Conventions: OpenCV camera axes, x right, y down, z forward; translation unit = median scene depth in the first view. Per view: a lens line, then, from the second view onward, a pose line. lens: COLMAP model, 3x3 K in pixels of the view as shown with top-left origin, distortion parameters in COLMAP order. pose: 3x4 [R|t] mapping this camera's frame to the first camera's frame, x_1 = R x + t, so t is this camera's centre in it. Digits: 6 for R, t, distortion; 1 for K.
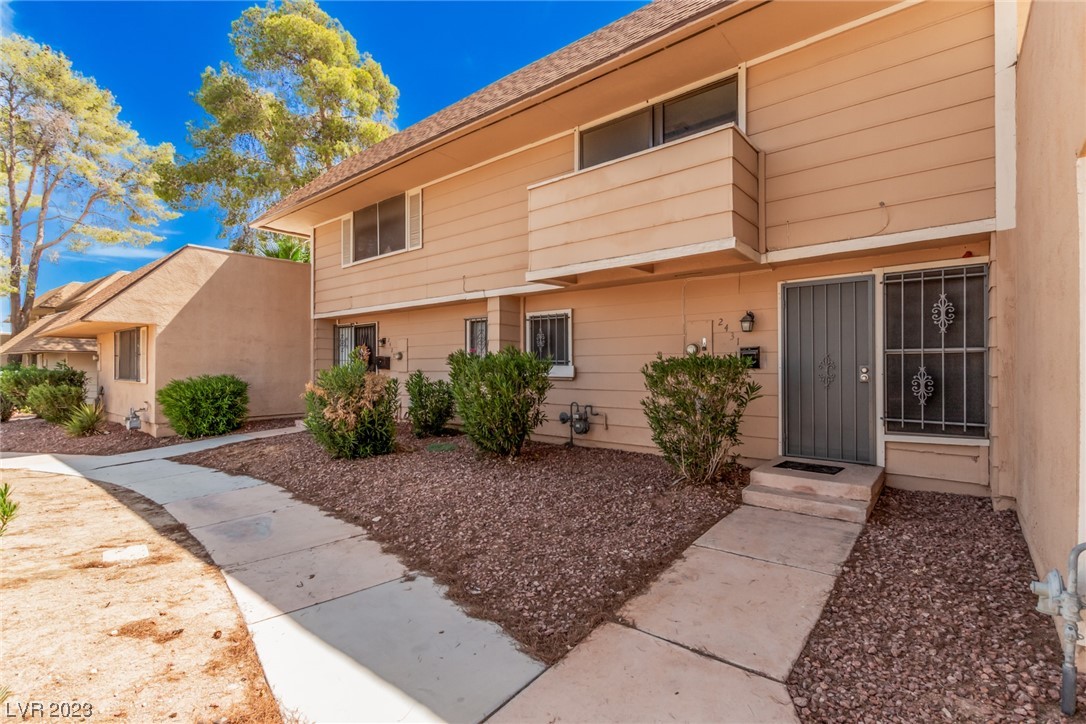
lens RADIAL K [[500.2, 0, 543.0], [0, 500.2, 362.0], [0, 0, 1]] dist [0.003216, -0.000019]
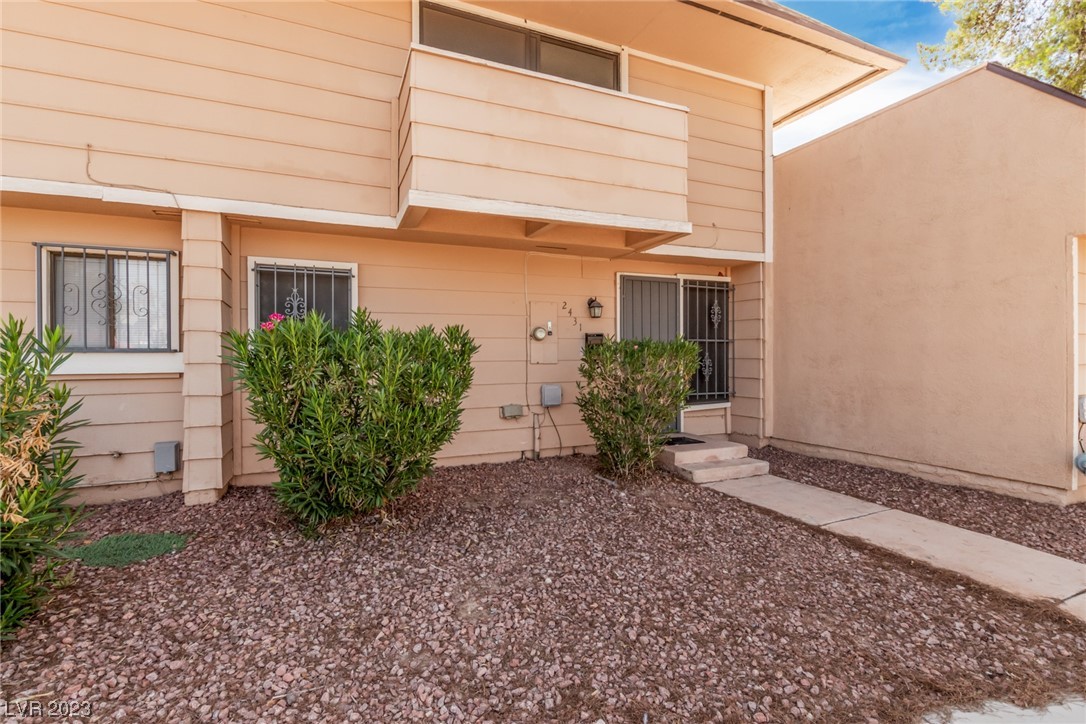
lens RADIAL K [[496.3, 0, 543.0], [0, 496.3, 362.0], [0, 0, 1]] dist [0.002662, -0.001308]
pose [[0.454384, -0.009383, 0.890756, -0.610978], [-0.000775, 0.999940, 0.010929, 0.019383], [-0.890805, -0.005656, 0.454350, 0.761530]]
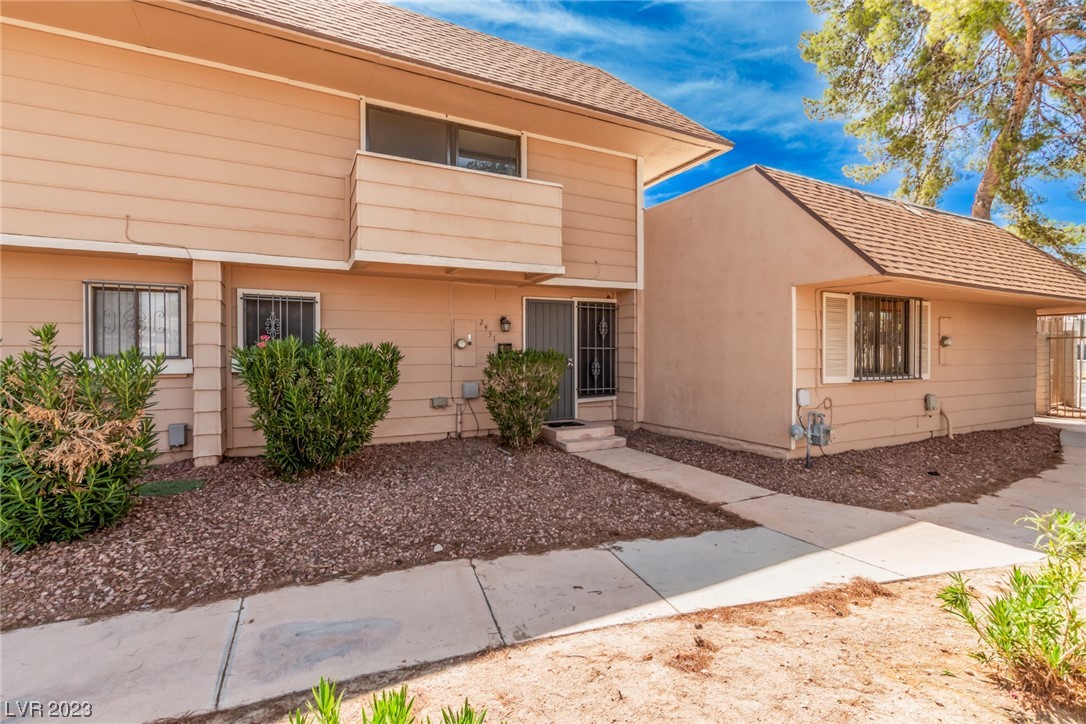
lens RADIAL K [[493.0, 0, 543.0], [0, 493.0, 362.0], [0, 0, 1]] dist [0.003373, 0.000483]
pose [[0.399043, -0.010684, 0.916870, -0.871190], [-0.003036, 0.999911, 0.012973, 0.002348], [-0.916927, -0.007960, 0.398975, 0.465354]]
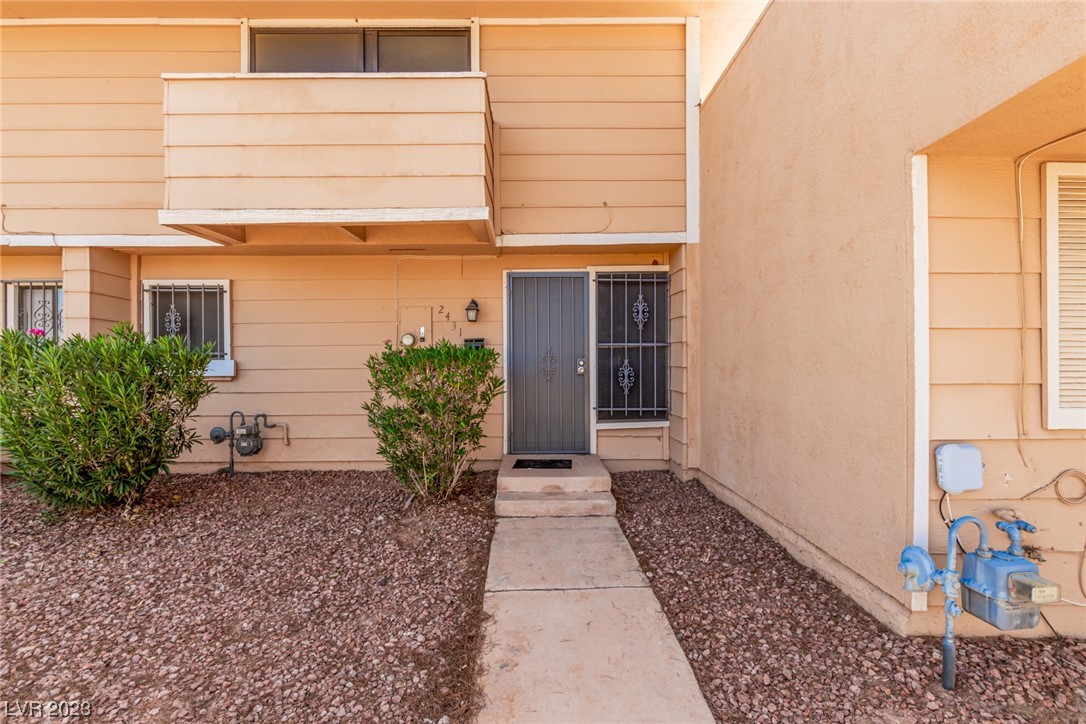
lens RADIAL K [[496.3, 0, 543.0], [0, 496.3, 362.0], [0, 0, 1]] dist [0.002662, -0.001308]
pose [[0.764486, -0.001195, 0.644639, -0.086617], [-0.001089, 0.999994, 0.003144, 0.011534], [-0.644639, -0.003106, 0.764481, 0.272363]]
